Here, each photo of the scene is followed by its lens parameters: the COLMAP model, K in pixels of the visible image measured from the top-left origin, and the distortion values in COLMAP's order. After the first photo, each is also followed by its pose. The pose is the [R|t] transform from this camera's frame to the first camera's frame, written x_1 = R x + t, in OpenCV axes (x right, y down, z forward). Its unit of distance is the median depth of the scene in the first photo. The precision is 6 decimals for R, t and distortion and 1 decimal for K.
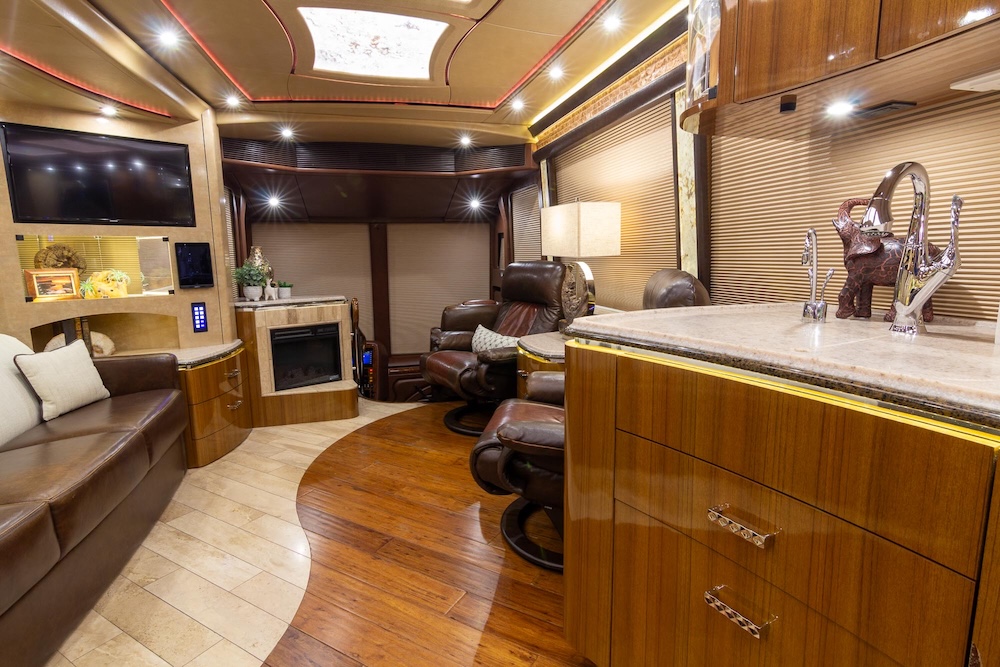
lens RADIAL K [[505.7, 0, 501.7], [0, 505.7, 331.6], [0, 0, 1]] dist [-0.003616, 0.002550]
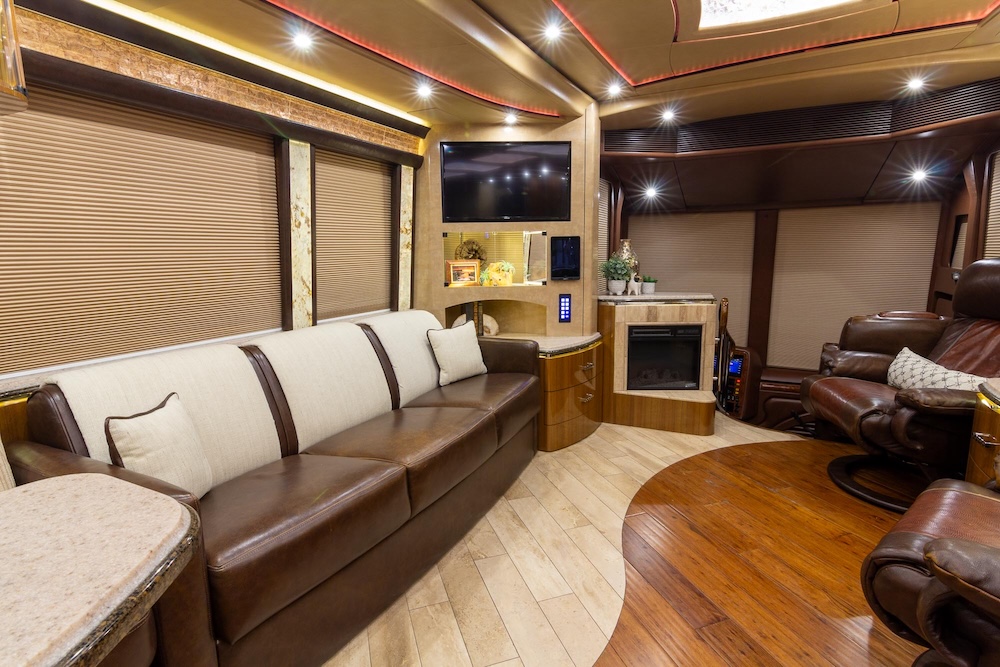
lens RADIAL K [[505.7, 0, 501.7], [0, 505.7, 331.6], [0, 0, 1]] dist [-0.003616, 0.002550]
pose [[0.751566, 0.104810, -0.651278, -0.012840], [-0.095818, 0.994171, 0.049419, -0.019350], [0.652662, 0.025263, 0.757228, 0.126644]]
